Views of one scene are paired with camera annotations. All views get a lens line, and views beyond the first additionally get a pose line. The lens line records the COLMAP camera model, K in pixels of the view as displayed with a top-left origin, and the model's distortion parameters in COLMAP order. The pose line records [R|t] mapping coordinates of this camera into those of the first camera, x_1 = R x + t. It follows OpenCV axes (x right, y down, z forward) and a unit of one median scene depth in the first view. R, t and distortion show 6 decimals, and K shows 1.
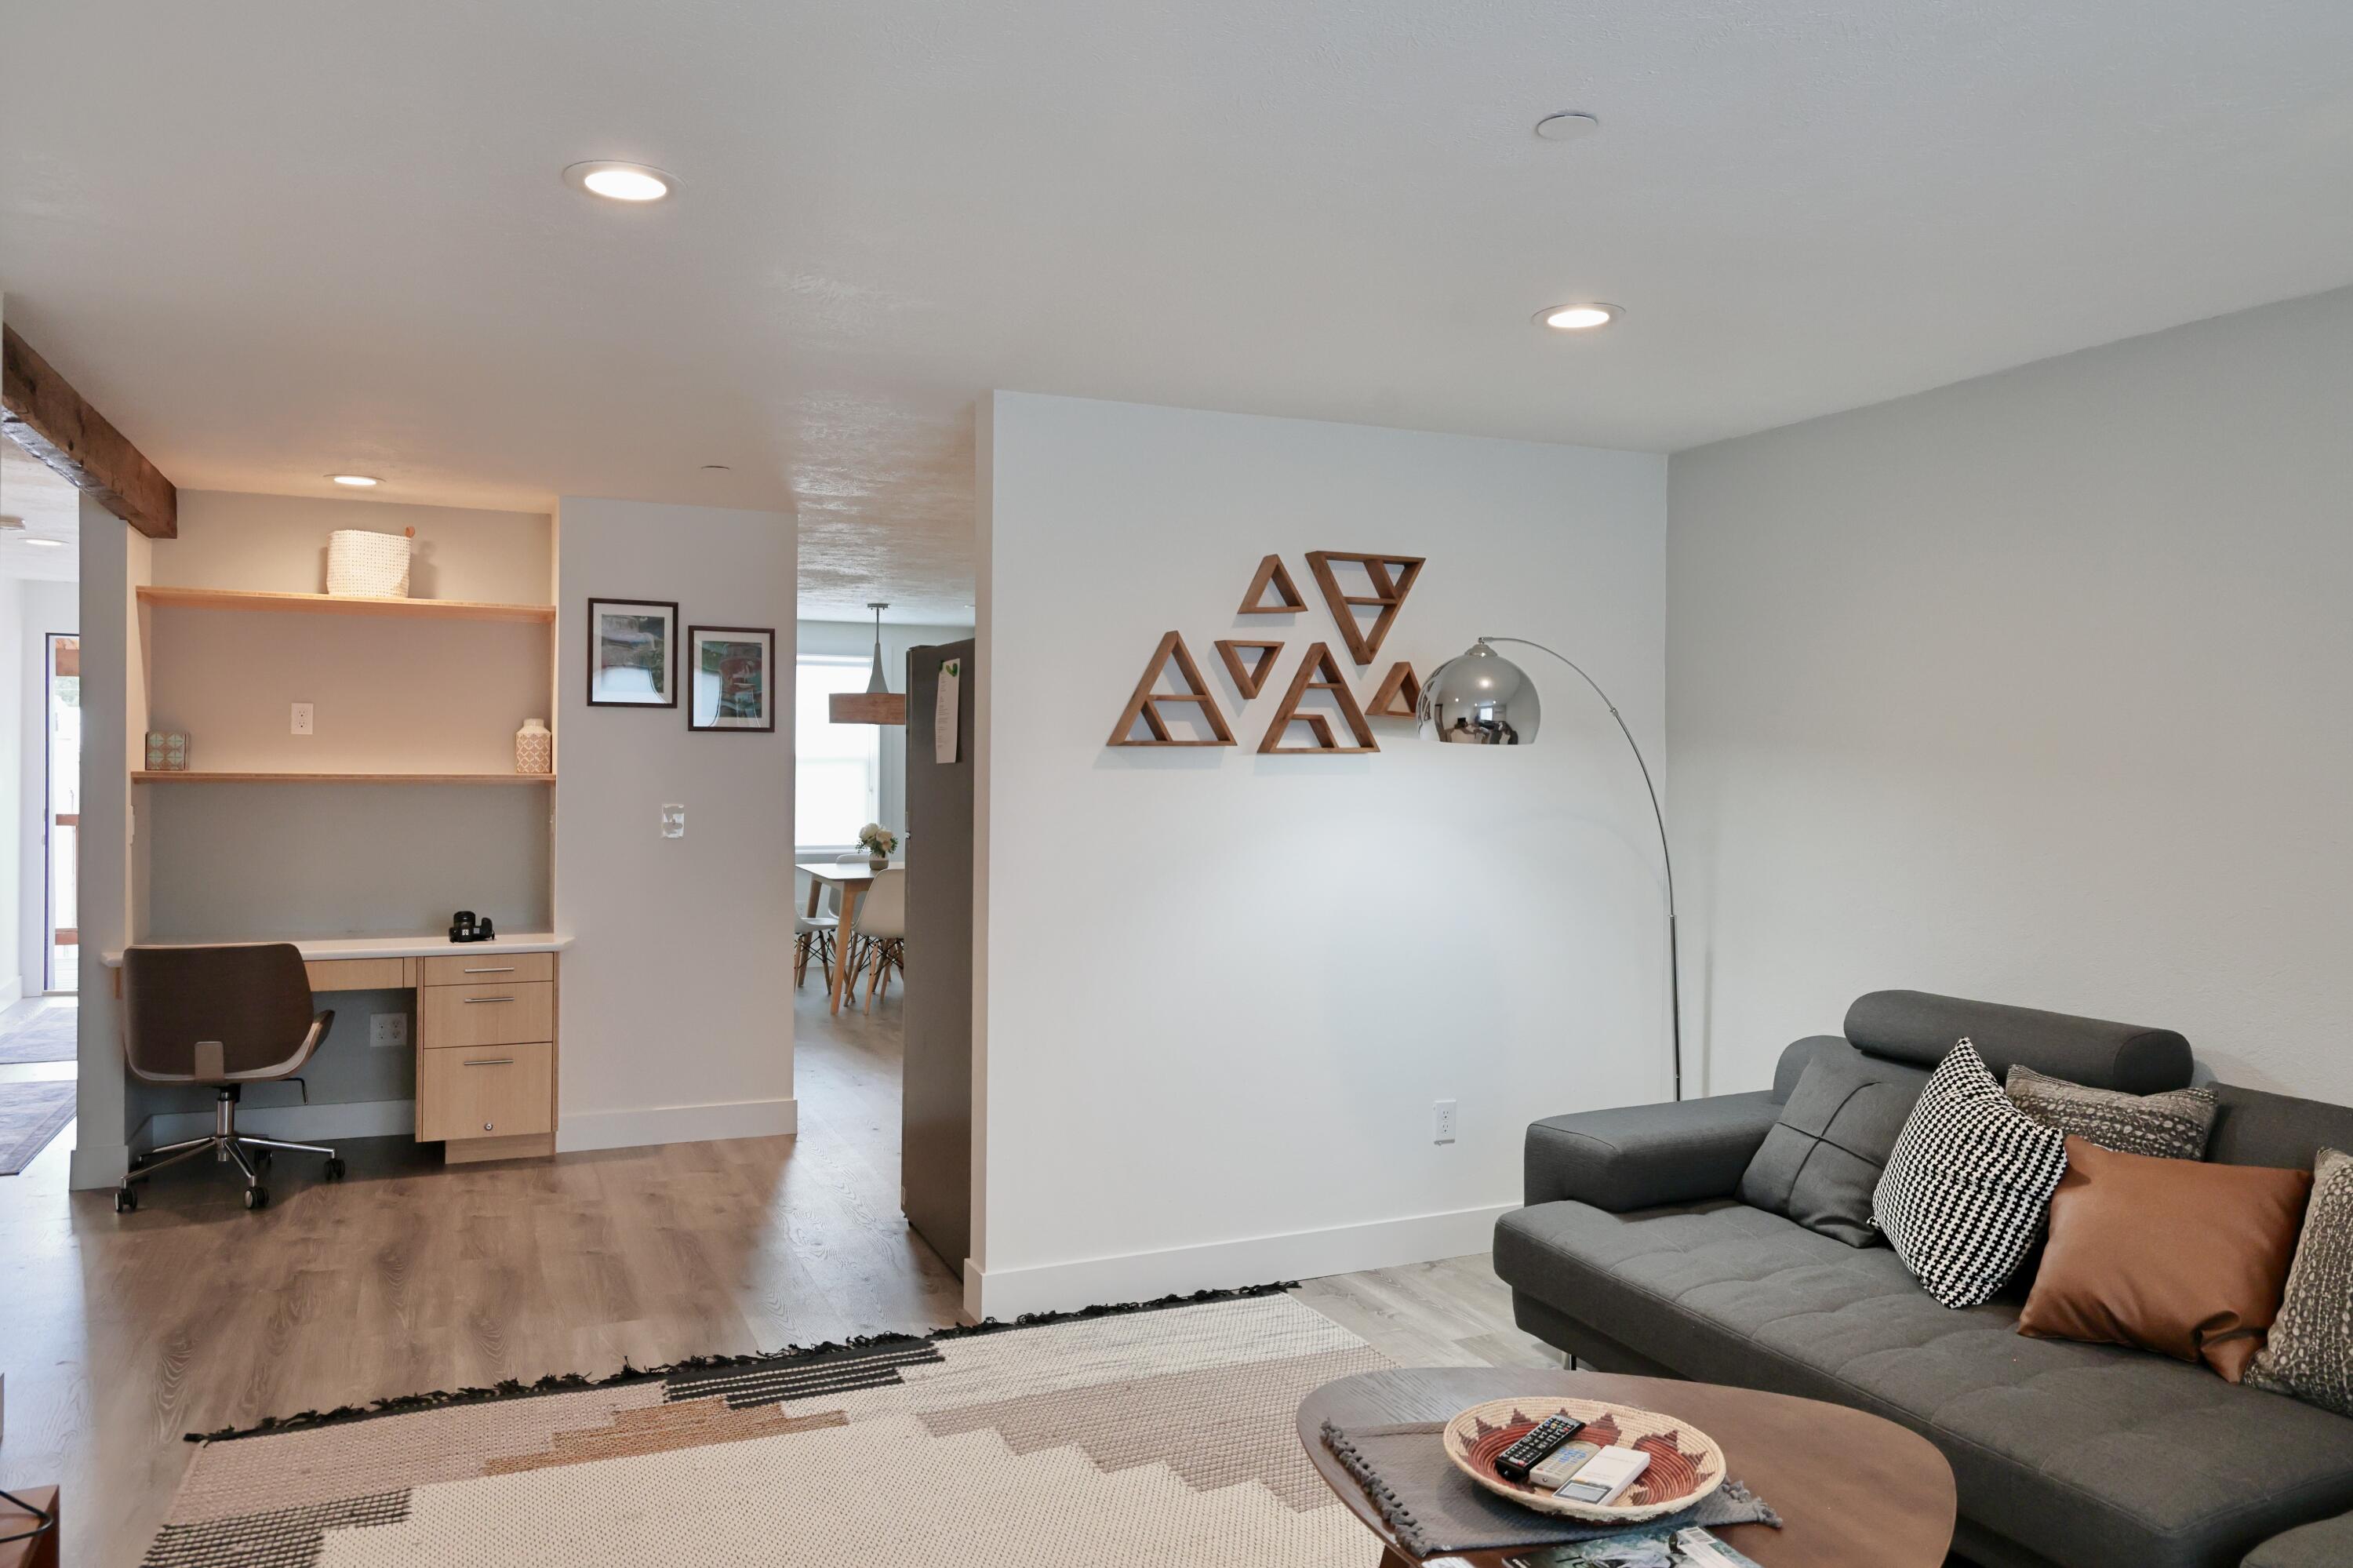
lens RADIAL K [[1628.0, 0, 1176.5], [0, 1628.0, 784.0], [0, 0, 1]] dist [0.010553, 0.003142]
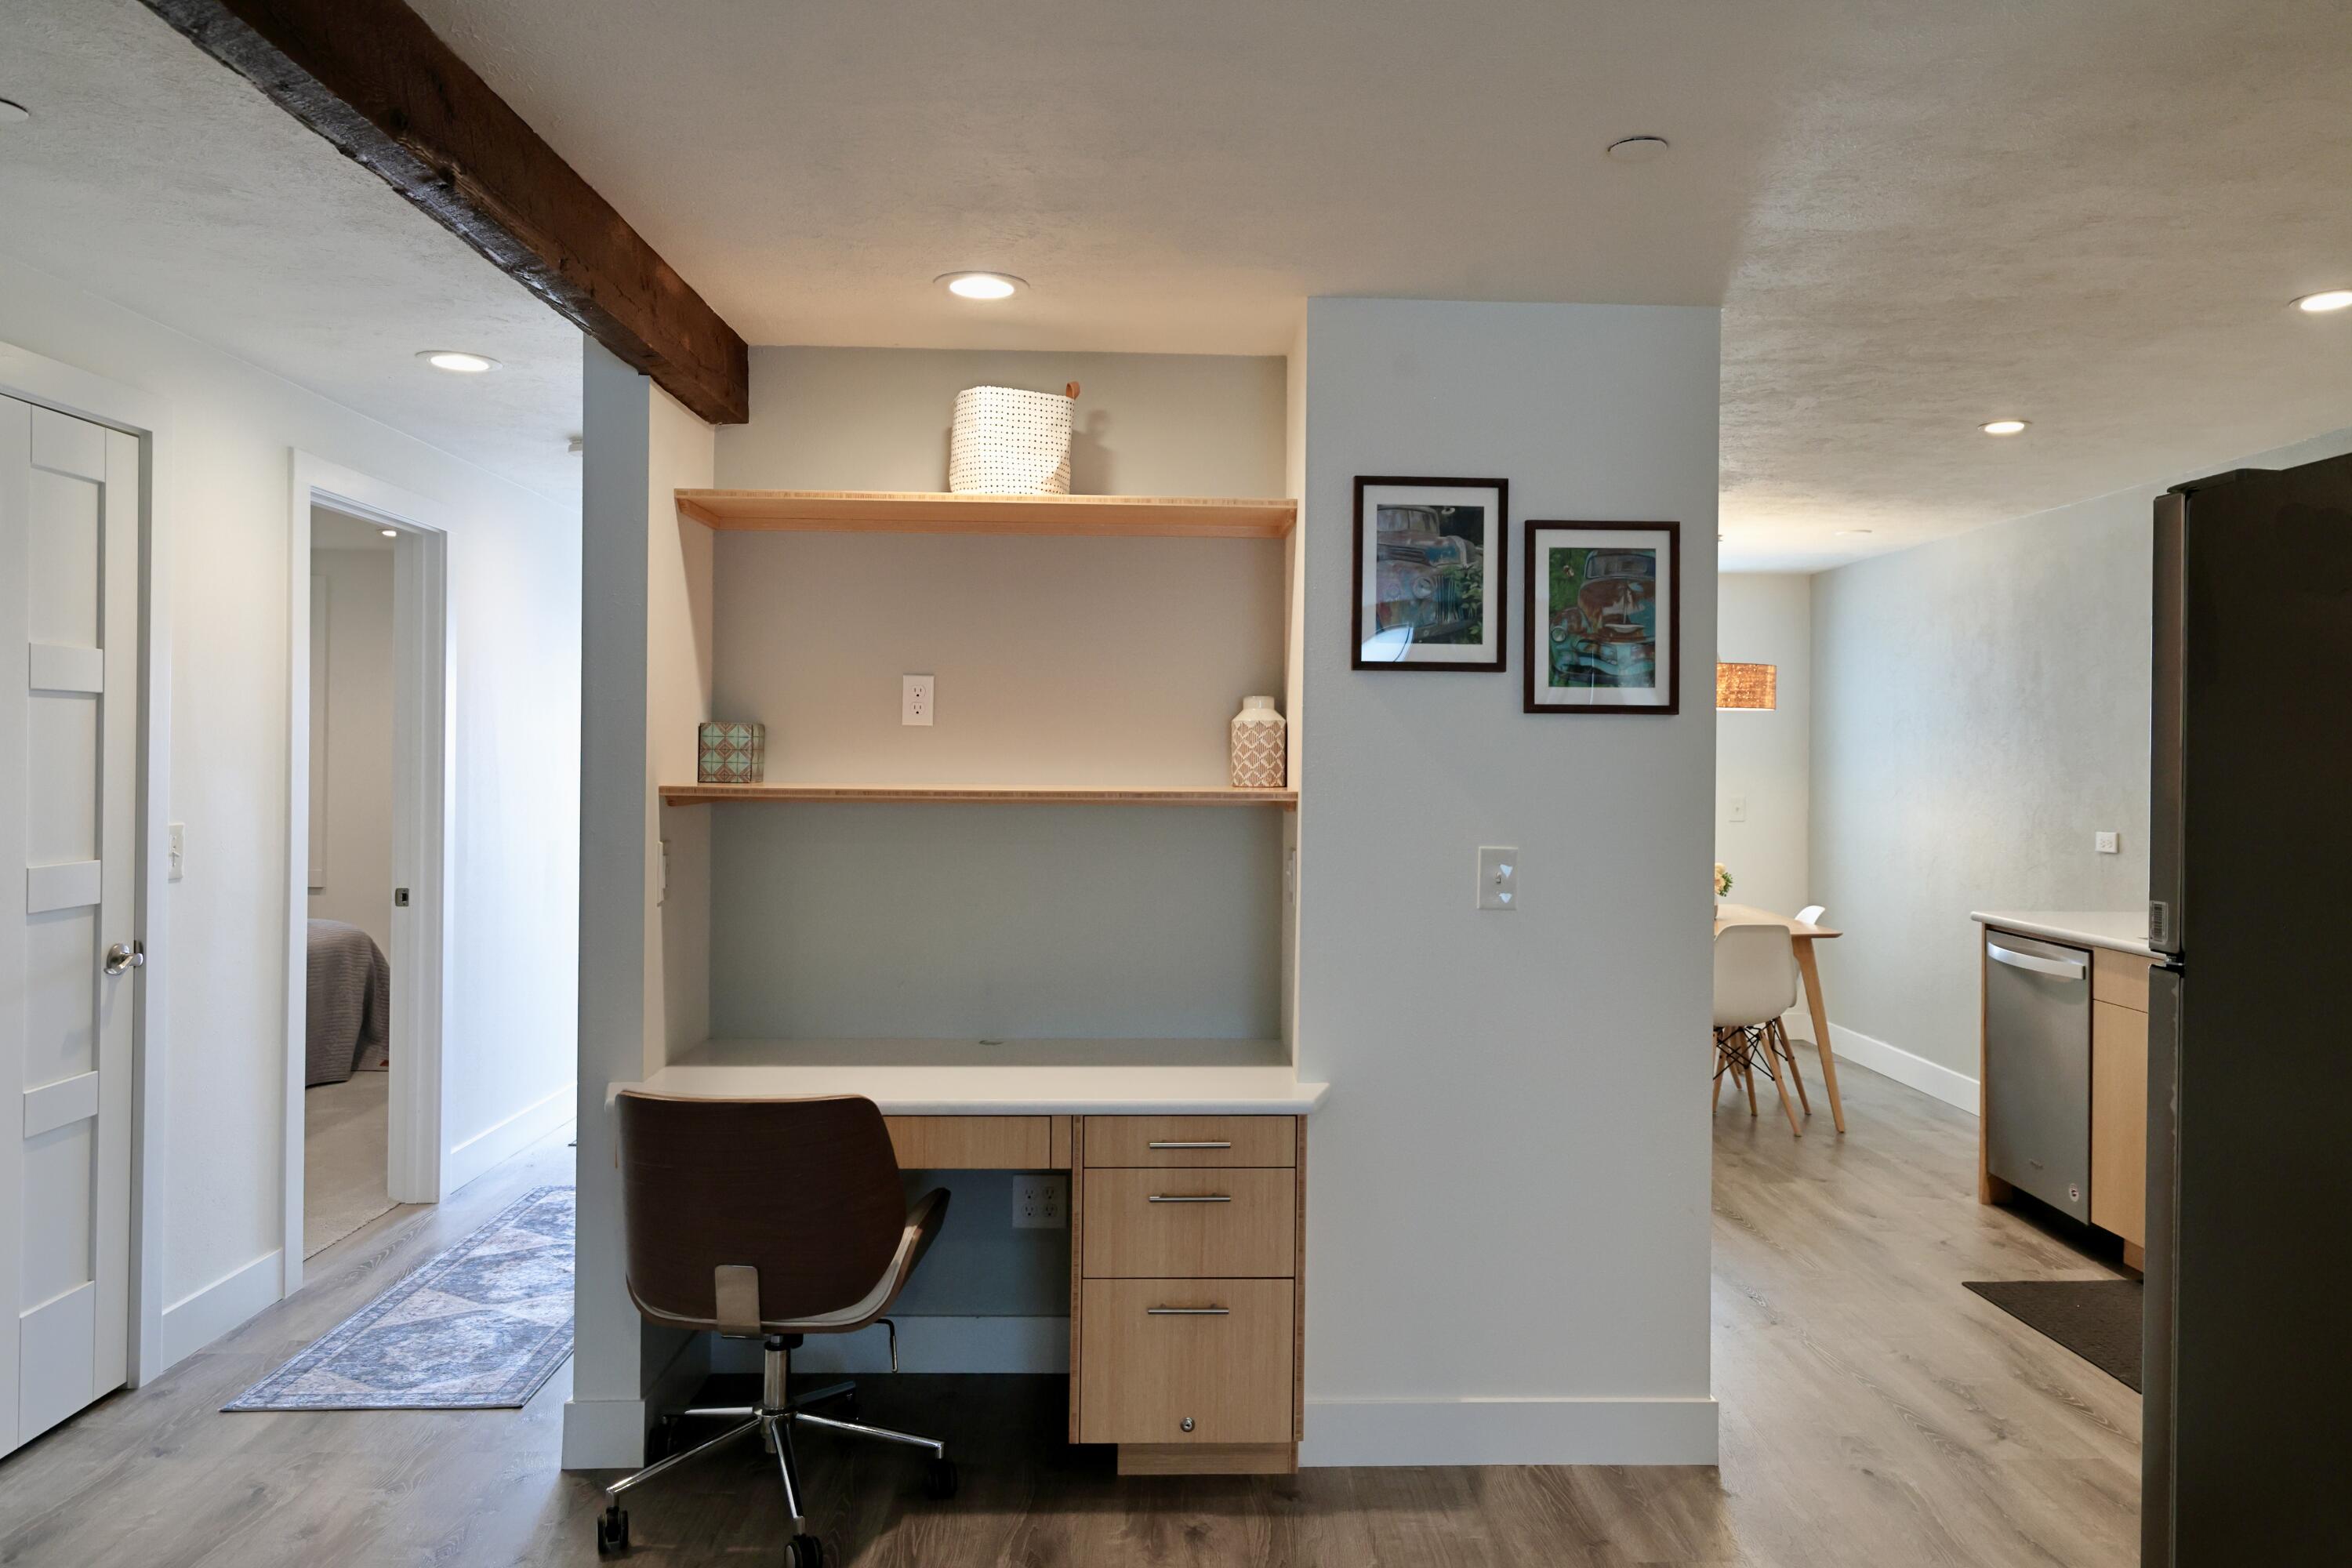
lens RADIAL K [[1627.3, 0, 1176.0], [0, 1627.3, 784.0], [0, 0, 1]] dist [0.010553, 0.003142]
pose [[0.918933, 0.004950, -0.394382, -0.197752], [-0.004182, 0.999987, 0.002806, -0.010003], [0.394391, -0.000930, 0.918942, 0.465991]]
